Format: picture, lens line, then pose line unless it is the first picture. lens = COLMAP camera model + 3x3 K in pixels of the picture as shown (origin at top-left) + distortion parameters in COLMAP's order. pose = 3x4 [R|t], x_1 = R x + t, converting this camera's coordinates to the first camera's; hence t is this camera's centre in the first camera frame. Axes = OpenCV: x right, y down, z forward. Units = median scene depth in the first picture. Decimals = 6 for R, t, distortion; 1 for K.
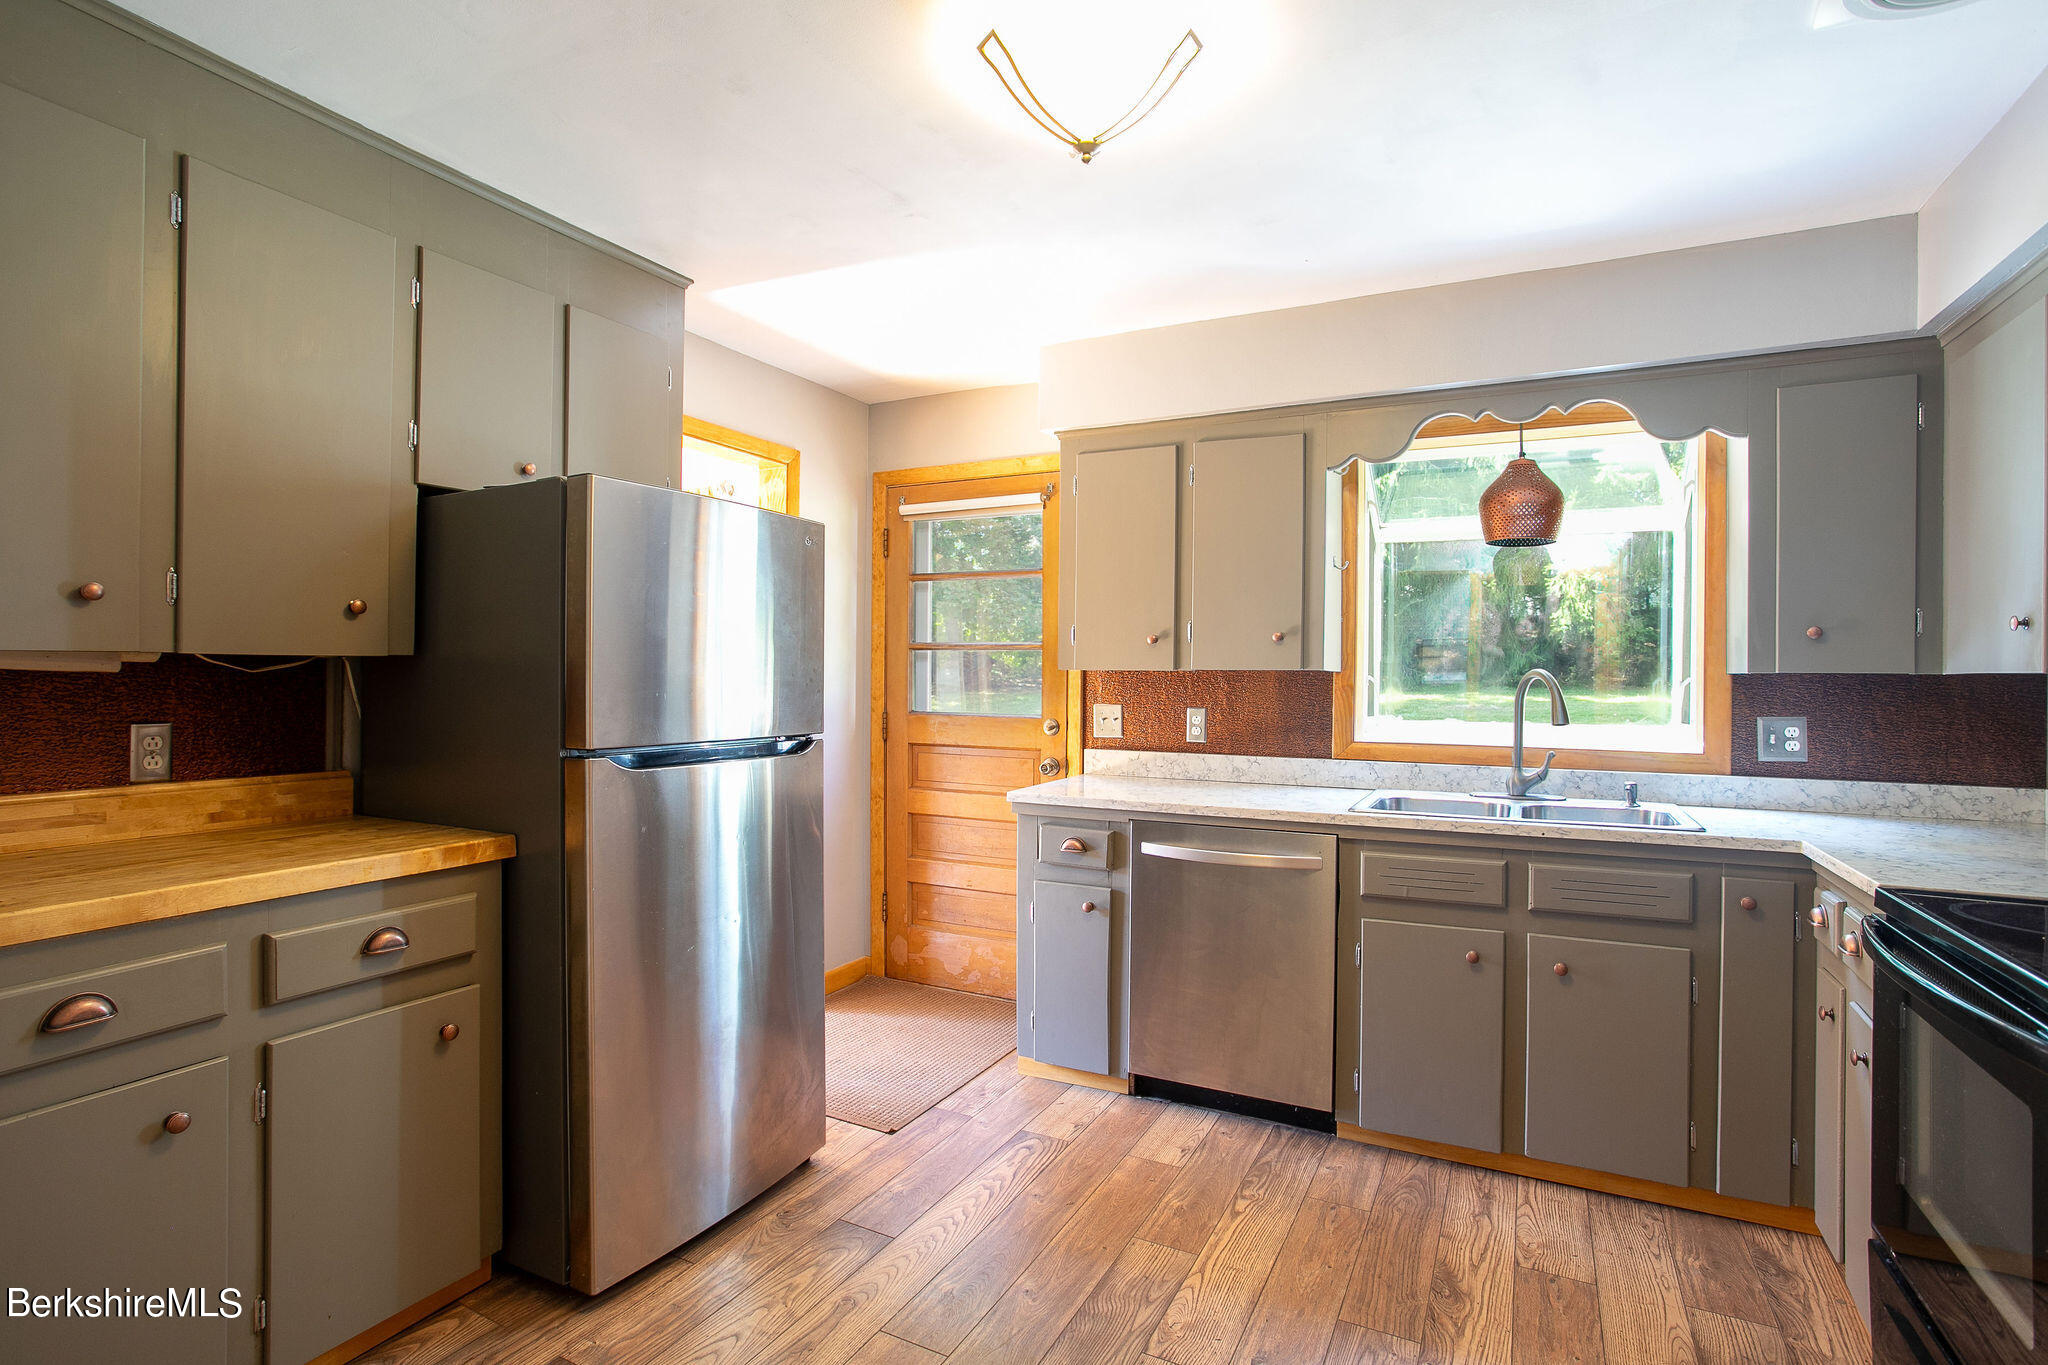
lens RADIAL K [[987.4, 0, 1012.0], [0, 987.4, 678.7], [0, 0, 1]] dist [-0.052183, 0.026158]
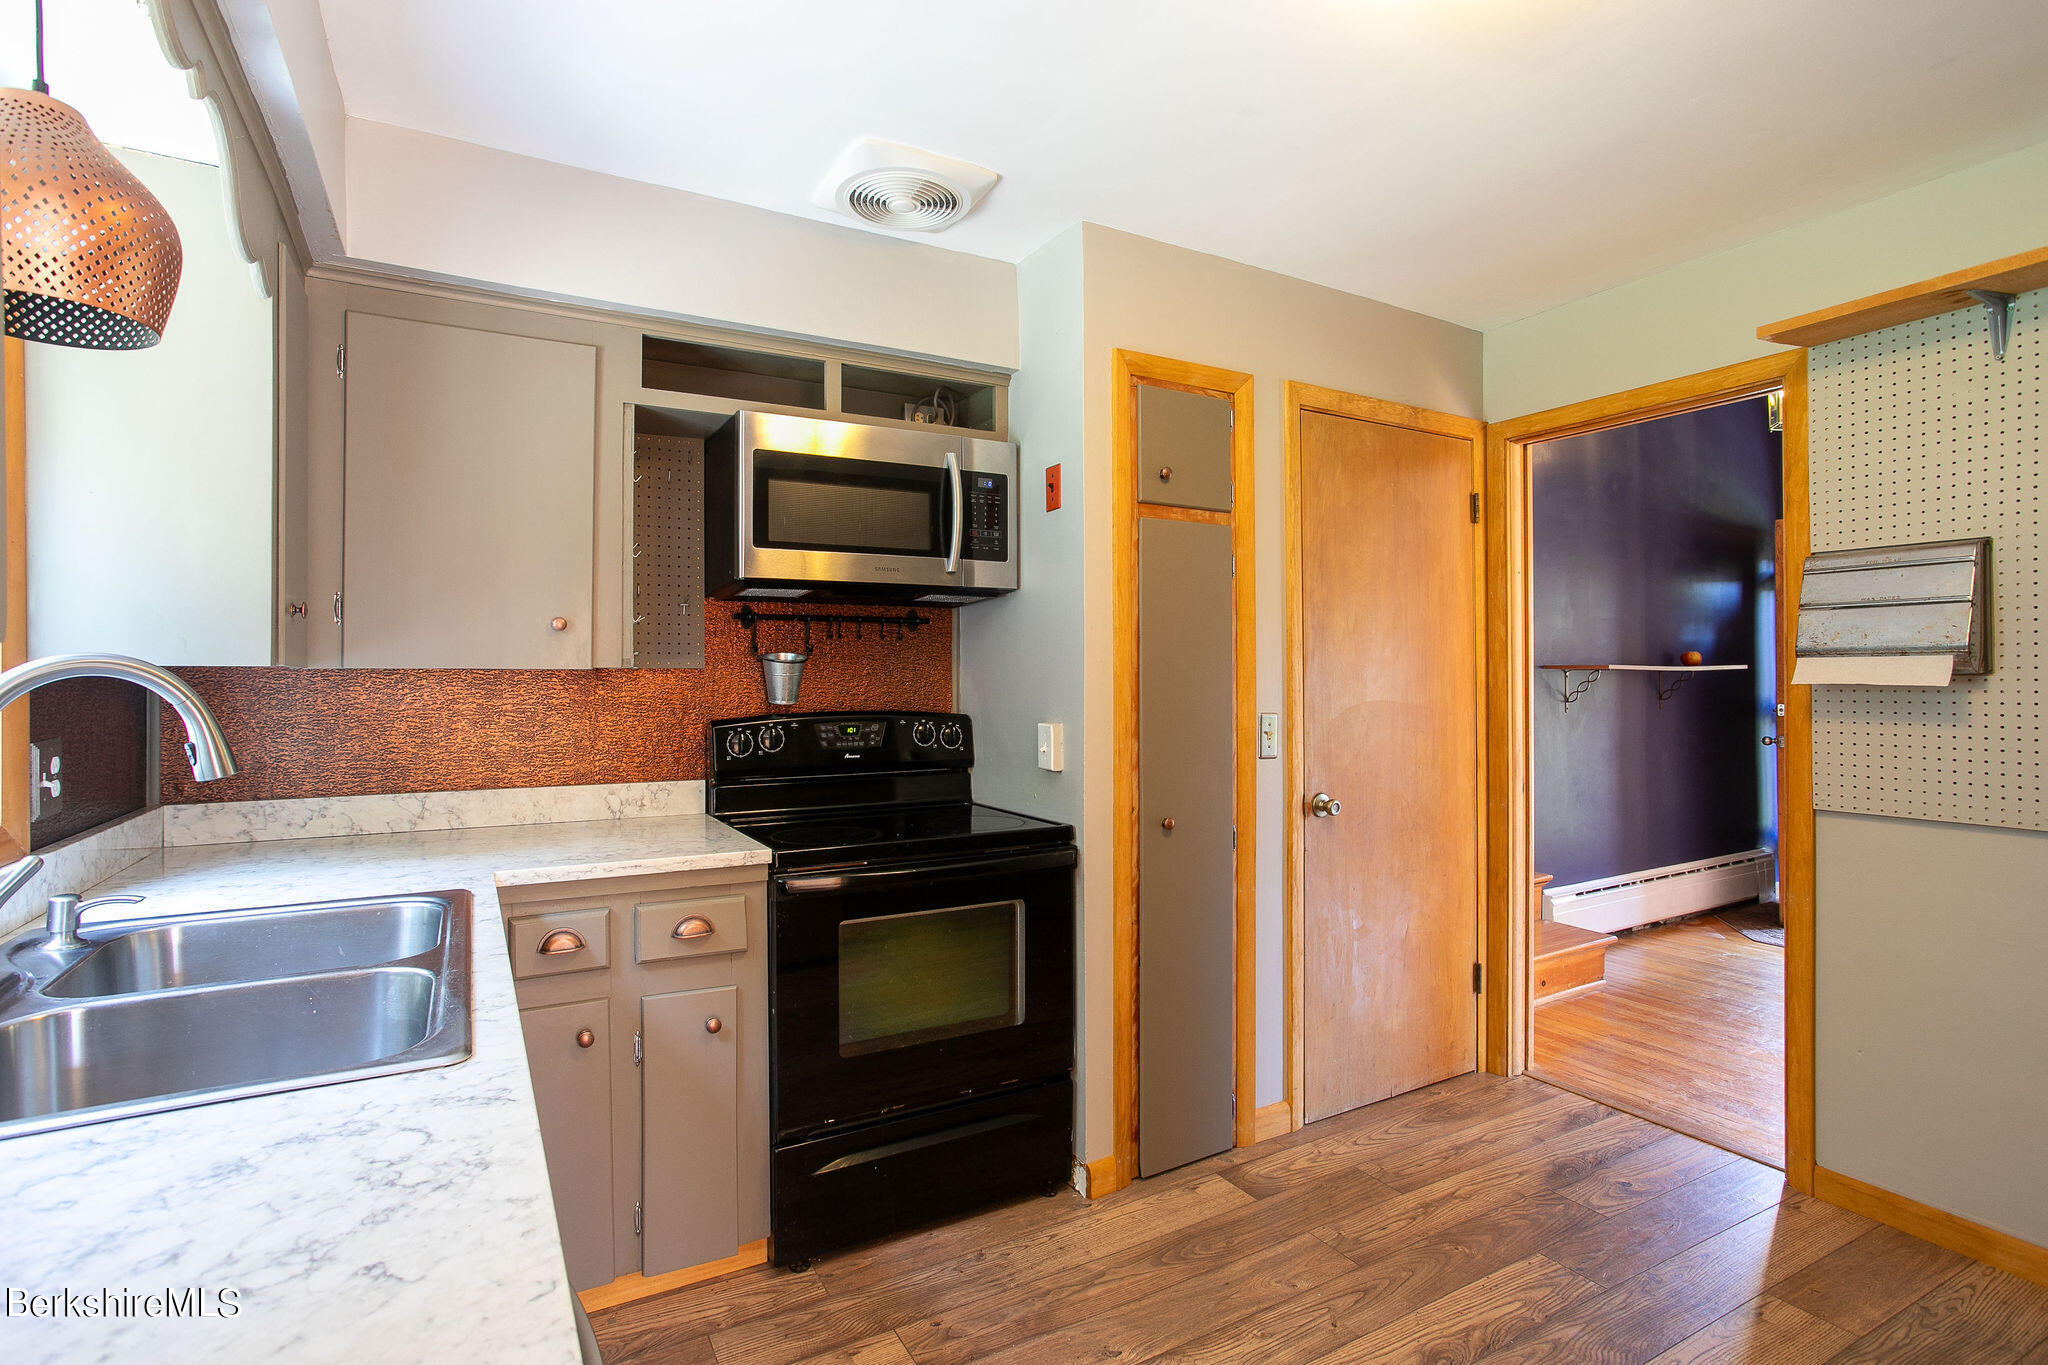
lens RADIAL K [[990.0, 0, 1013.1], [0, 990.0, 677.8], [0, 0, 1]] dist [-0.044784, 0.032748]
pose [[-0.828317, -0.006778, 0.560218, -0.007552], [-0.004939, 0.999976, 0.004796, -0.003682], [-0.560237, 0.001206, -0.828331, 1.151911]]
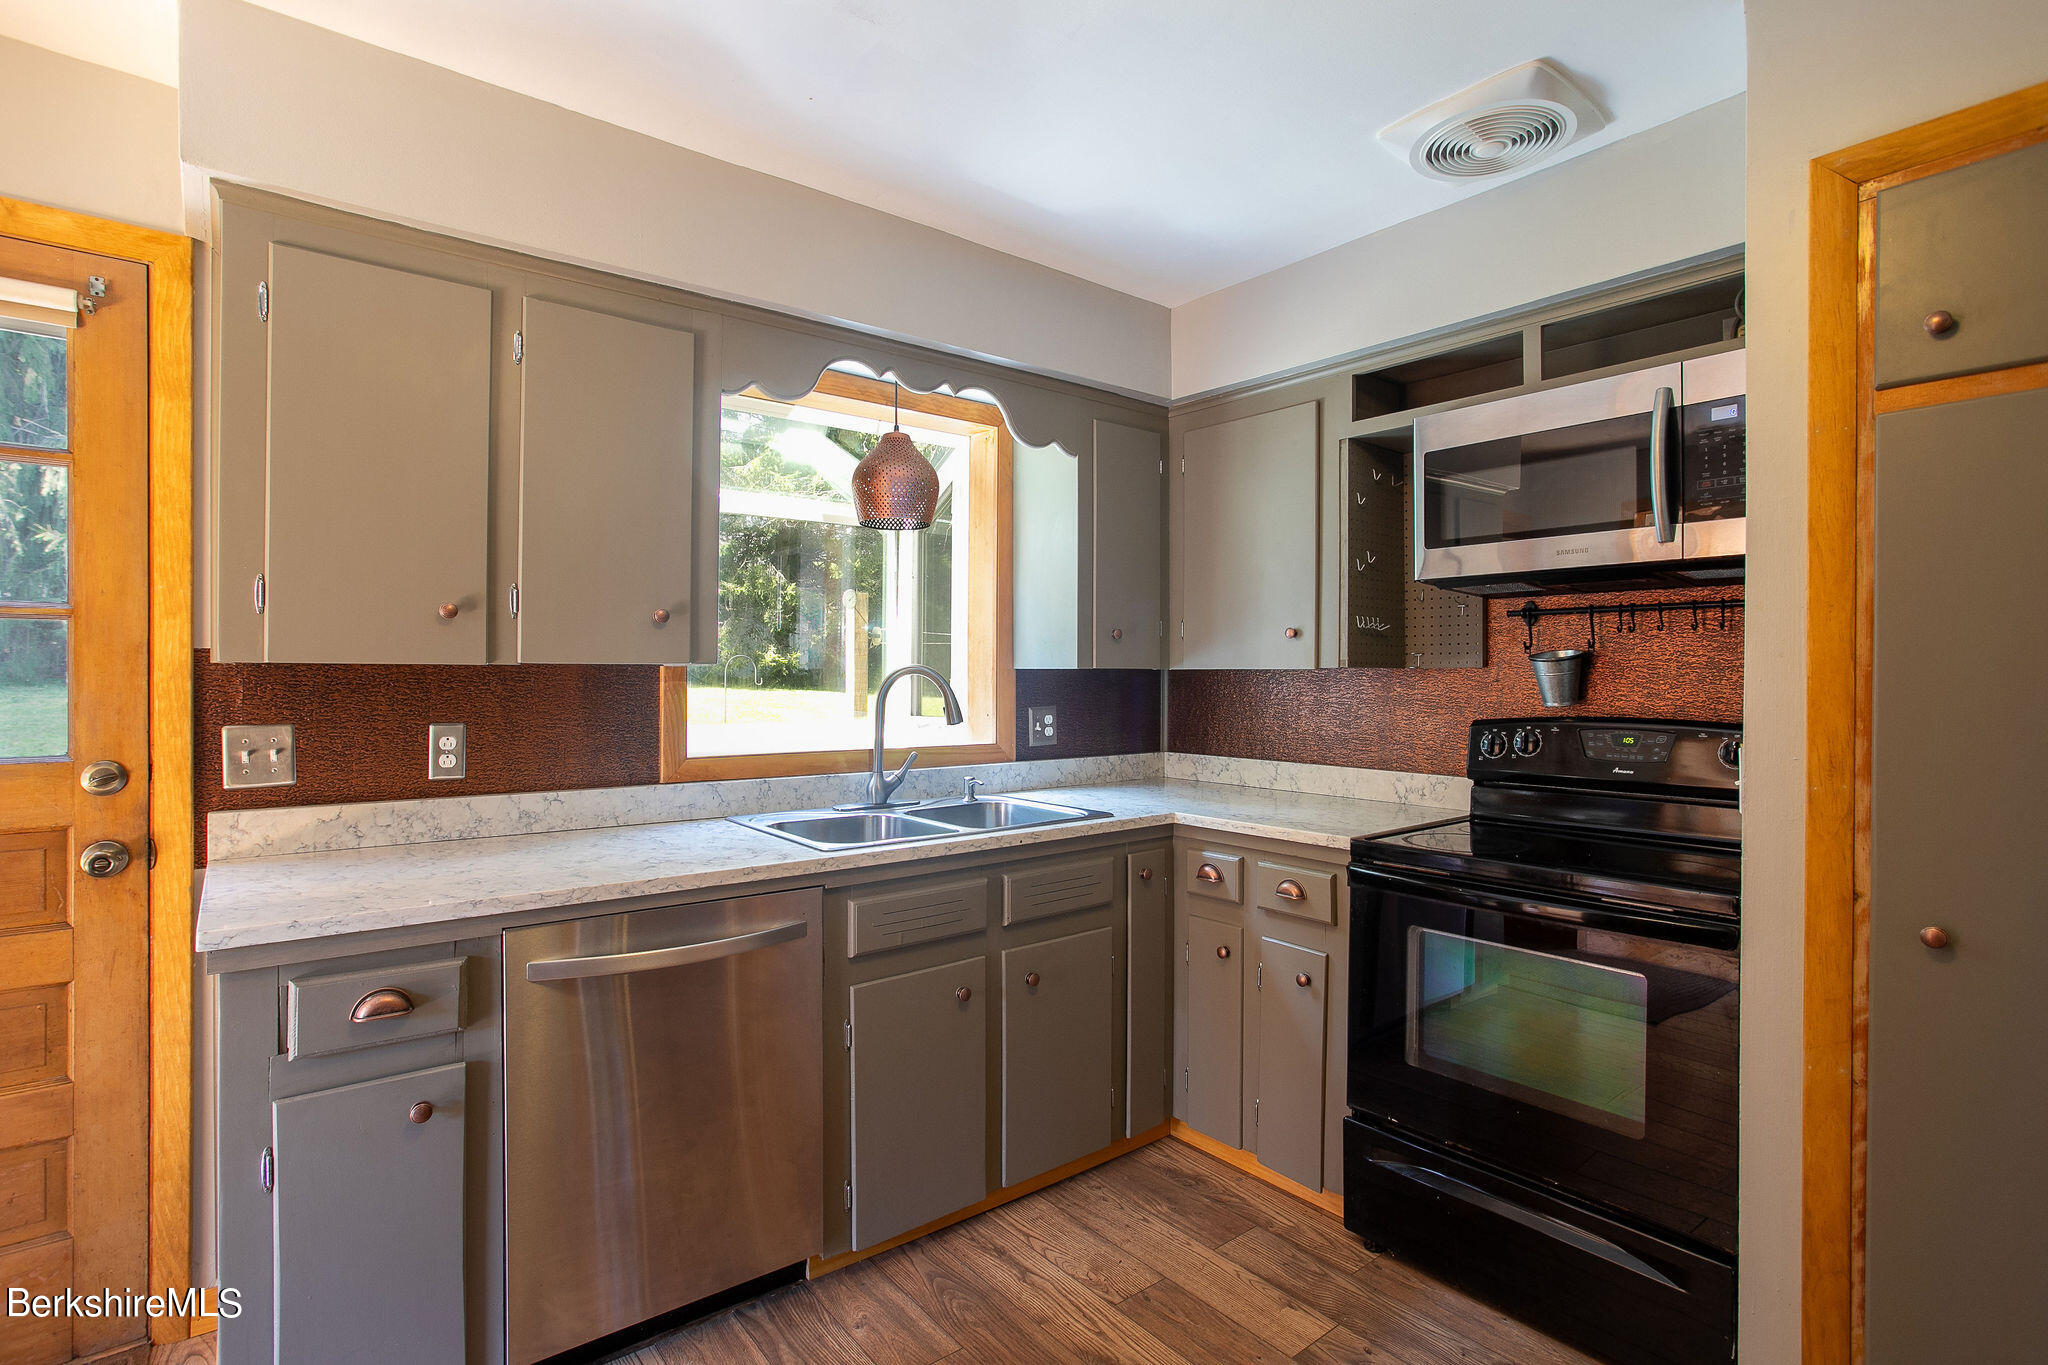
lens RADIAL K [[987.4, 0, 1012.0], [0, 987.4, 678.7], [0, 0, 1]] dist [-0.052183, 0.026158]
pose [[0.417437, -0.011526, 0.908633, -0.279752], [0.000237, 0.999921, 0.012575, -0.008087], [-0.908706, -0.005034, 0.417406, 0.537723]]
